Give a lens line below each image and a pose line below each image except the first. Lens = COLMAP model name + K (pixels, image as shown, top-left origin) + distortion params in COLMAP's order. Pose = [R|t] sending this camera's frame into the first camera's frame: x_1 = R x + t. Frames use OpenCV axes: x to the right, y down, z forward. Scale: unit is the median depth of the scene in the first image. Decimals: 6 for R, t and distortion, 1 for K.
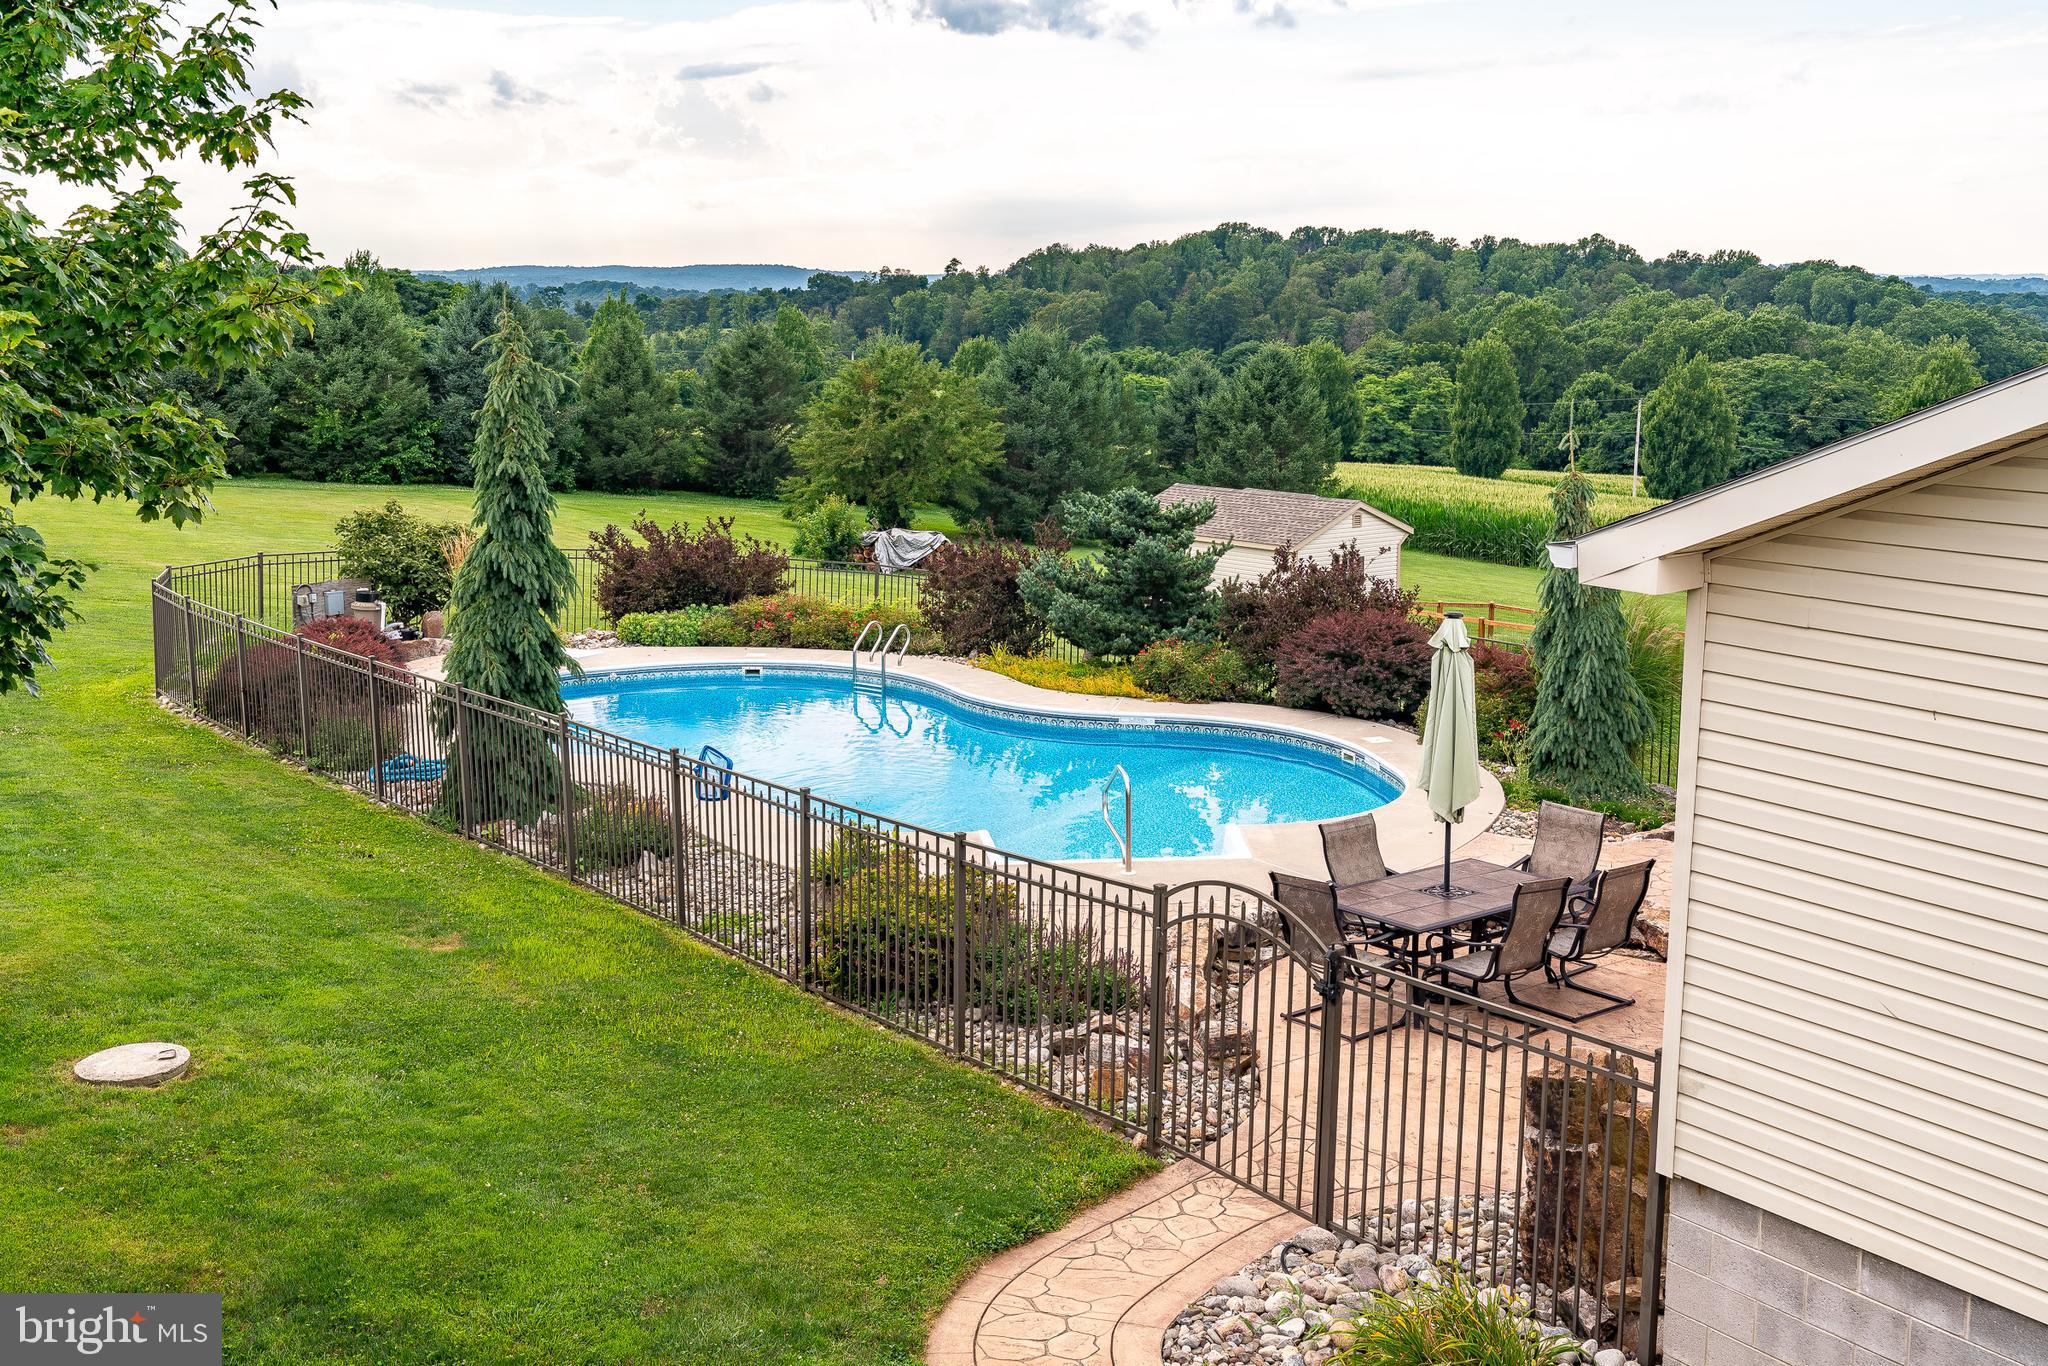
lens RADIAL K [[1967.7, 0, 1015.3], [0, 1967.7, 677.6], [0, 0, 1]] dist [0.012005, 0.000000]
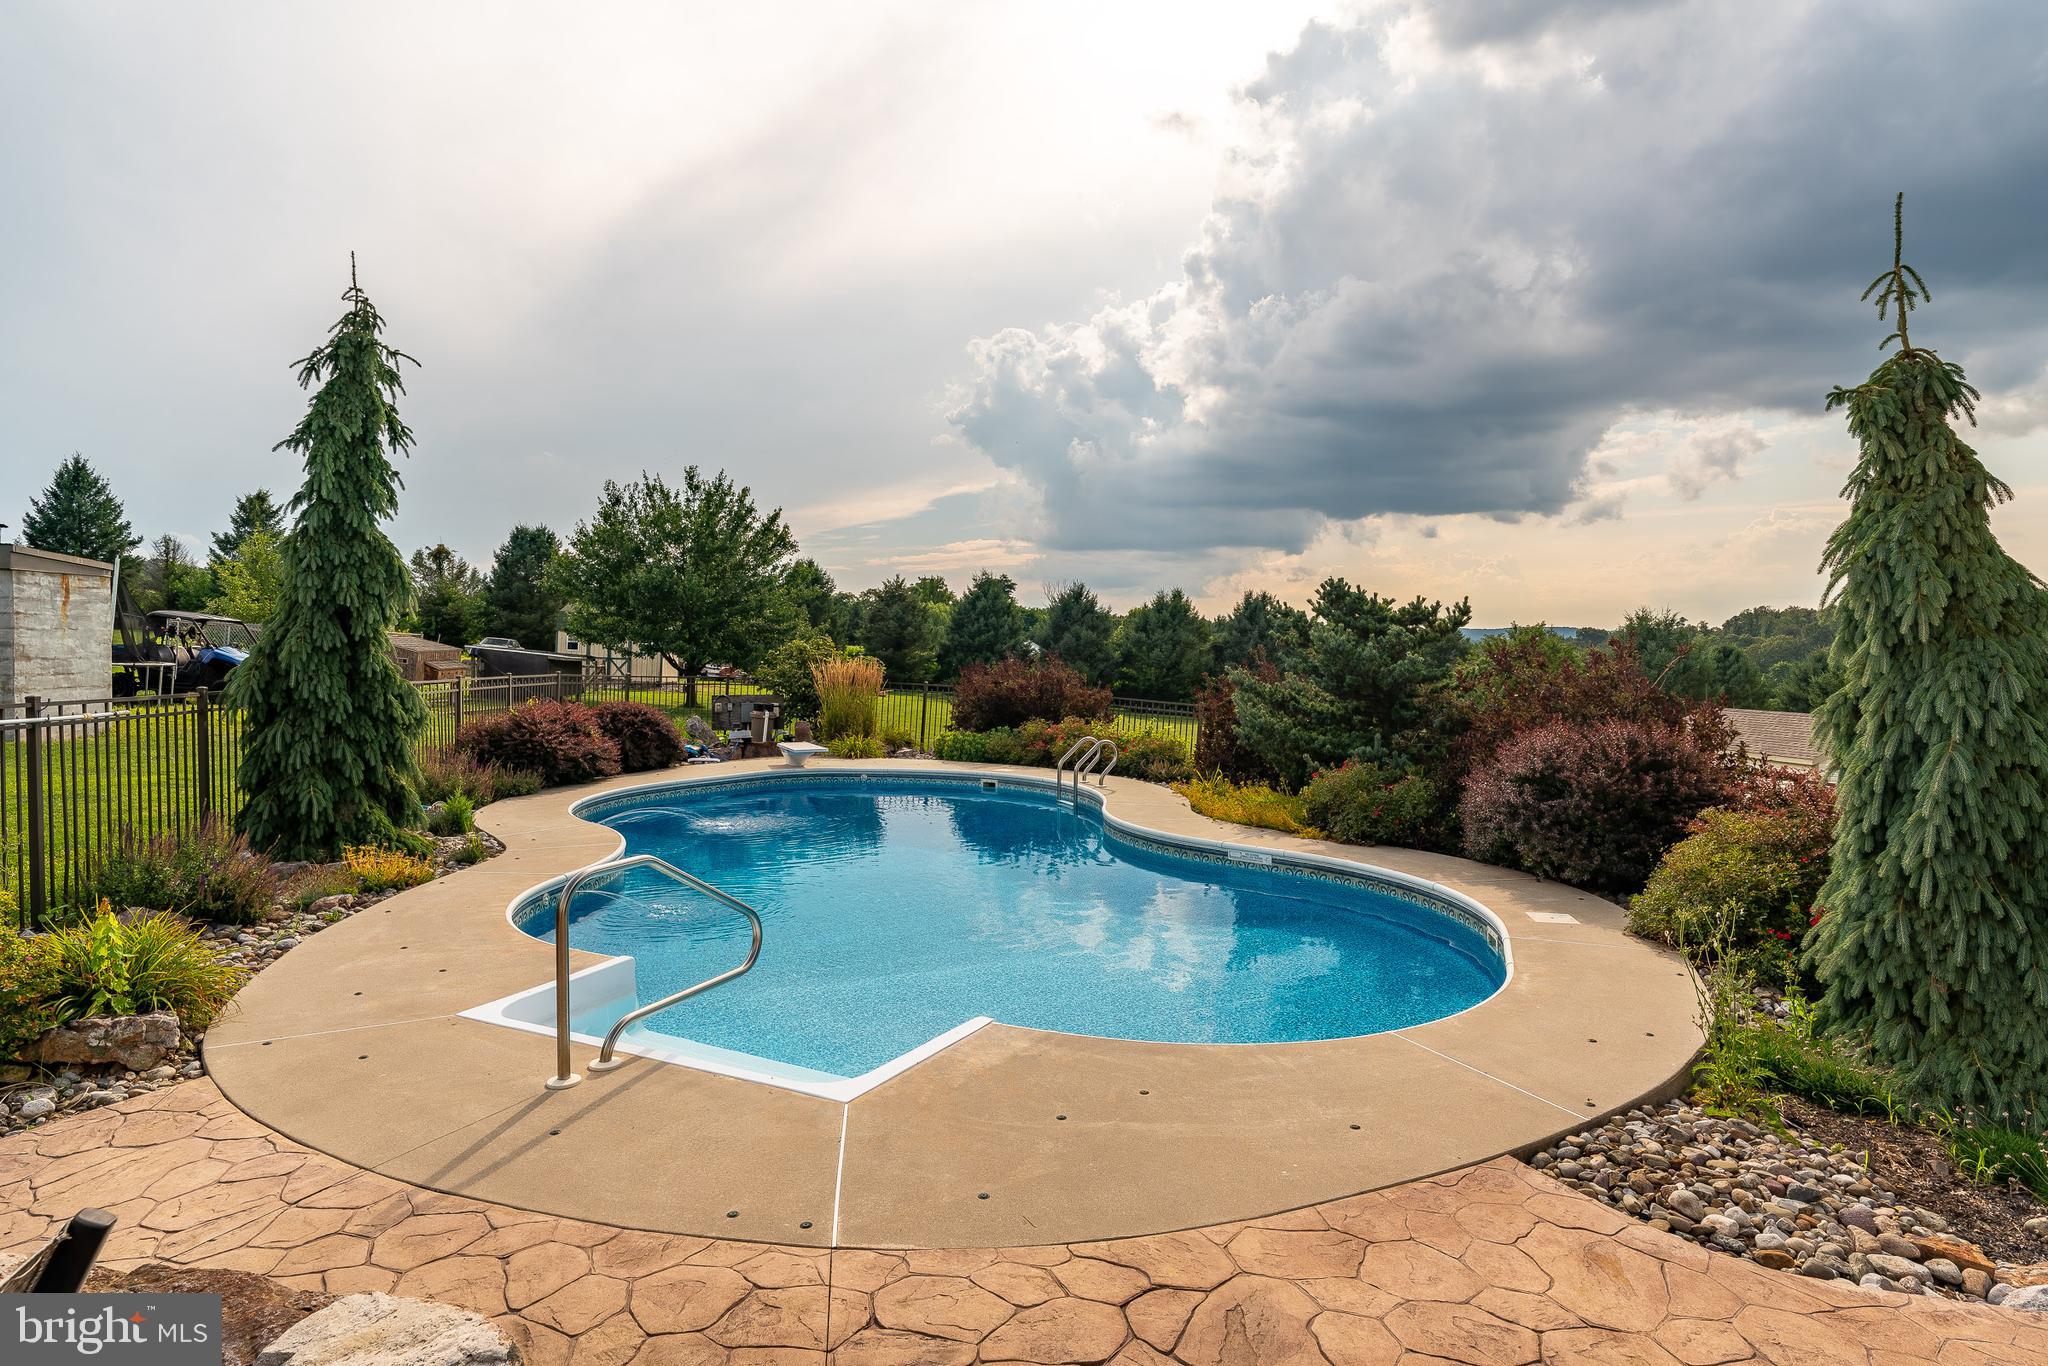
lens RADIAL K [[1132.0, 0, 1023.7], [0, 1132.0, 676.1], [0, 0, 1]] dist [0.000405, 0.000830]
pose [[0.849261, 0.012770, -0.527818, 0.208431], [-0.097323, 0.986363, -0.132729, 0.019039], [0.518925, 0.164090, 0.838923, 0.577242]]
